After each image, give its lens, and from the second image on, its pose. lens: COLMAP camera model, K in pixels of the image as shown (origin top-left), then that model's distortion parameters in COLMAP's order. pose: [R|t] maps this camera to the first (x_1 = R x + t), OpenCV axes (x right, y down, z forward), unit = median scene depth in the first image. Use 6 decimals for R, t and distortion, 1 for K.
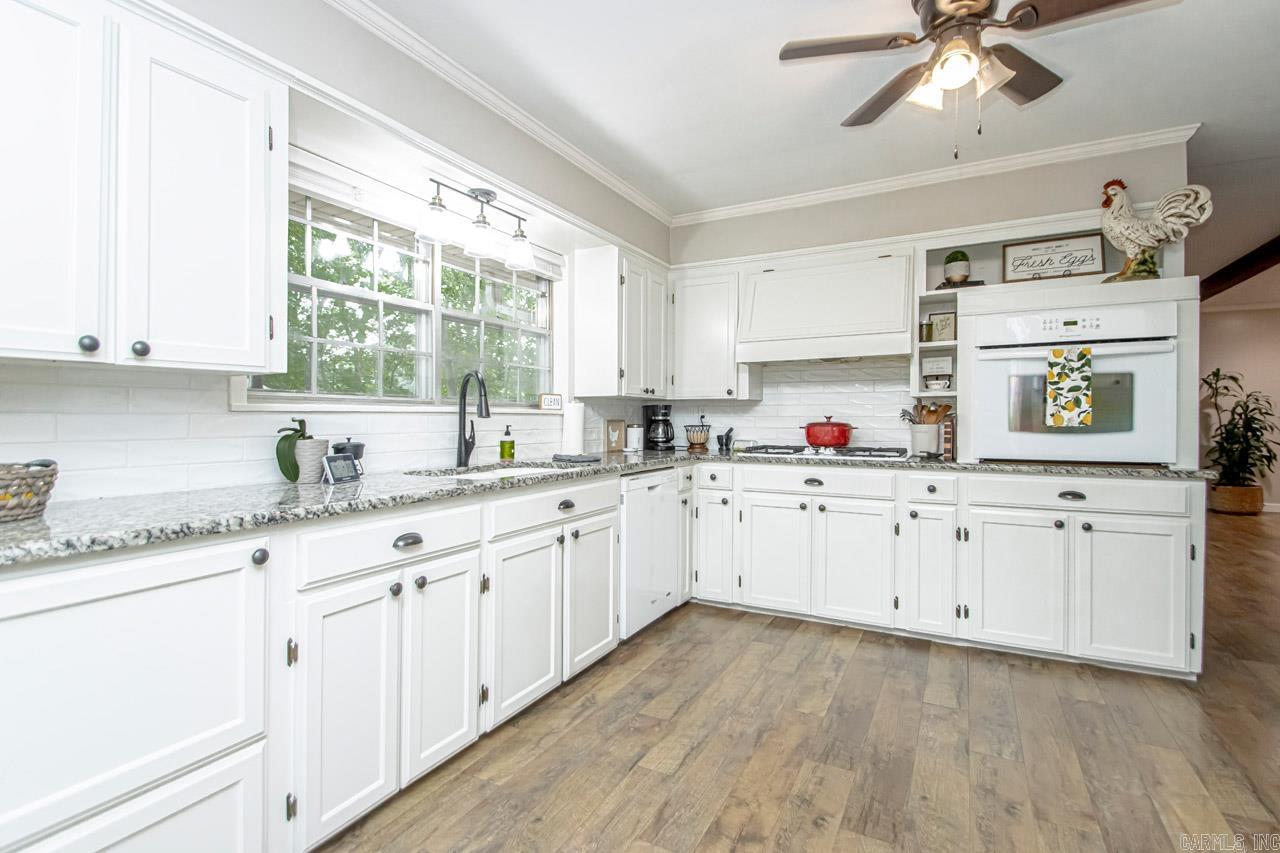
lens RADIAL K [[596.1, 0, 649.5], [0, 596.1, 434.1], [0, 0, 1]] dist [0.013249, -0.012507]
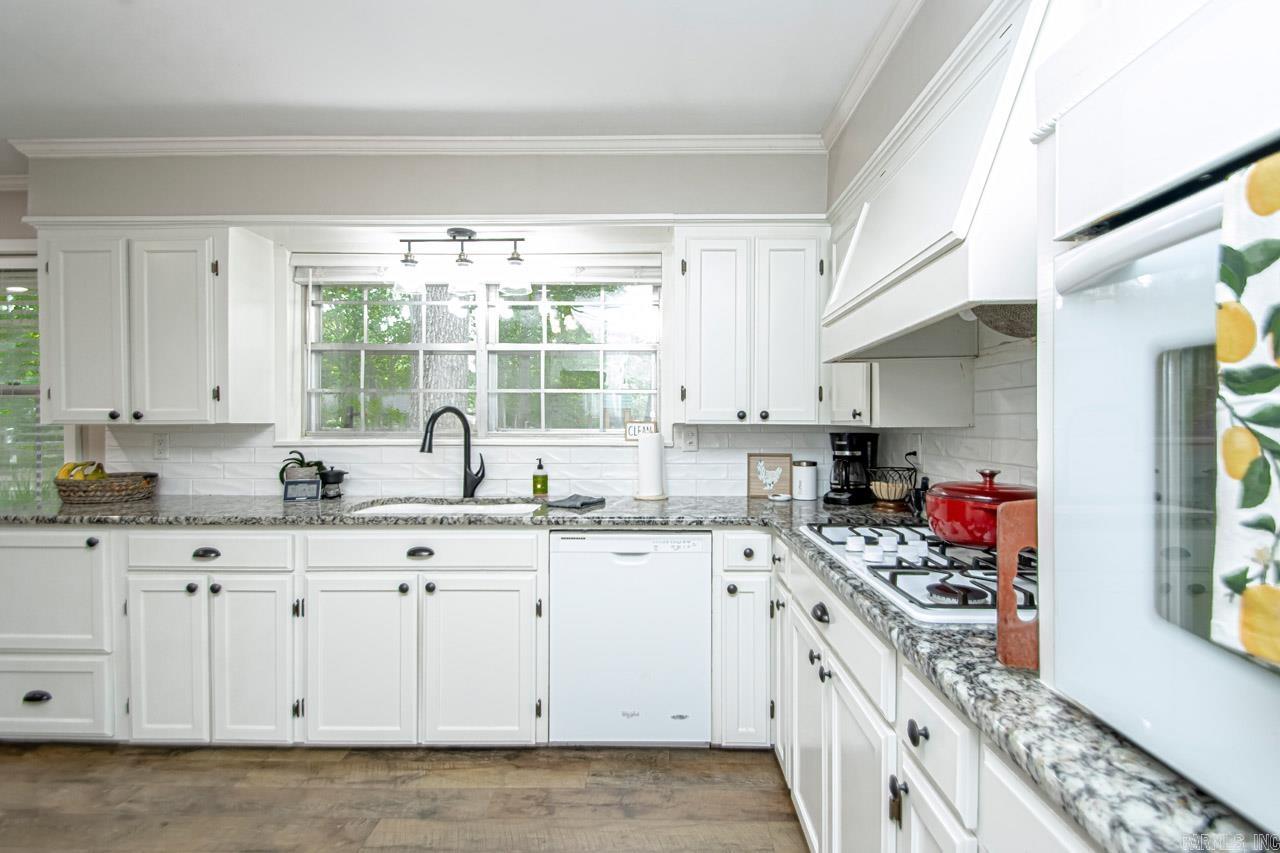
lens RADIAL K [[596.1, 0, 655.9], [0, 596.1, 431.4], [0, 0, 1]] dist [0.013249, -0.012507]
pose [[0.460321, 0.012222, -0.887669, 0.775747], [-0.025084, 0.999685, 0.000756, -0.071375], [0.887398, 0.021918, 0.460482, 0.825135]]
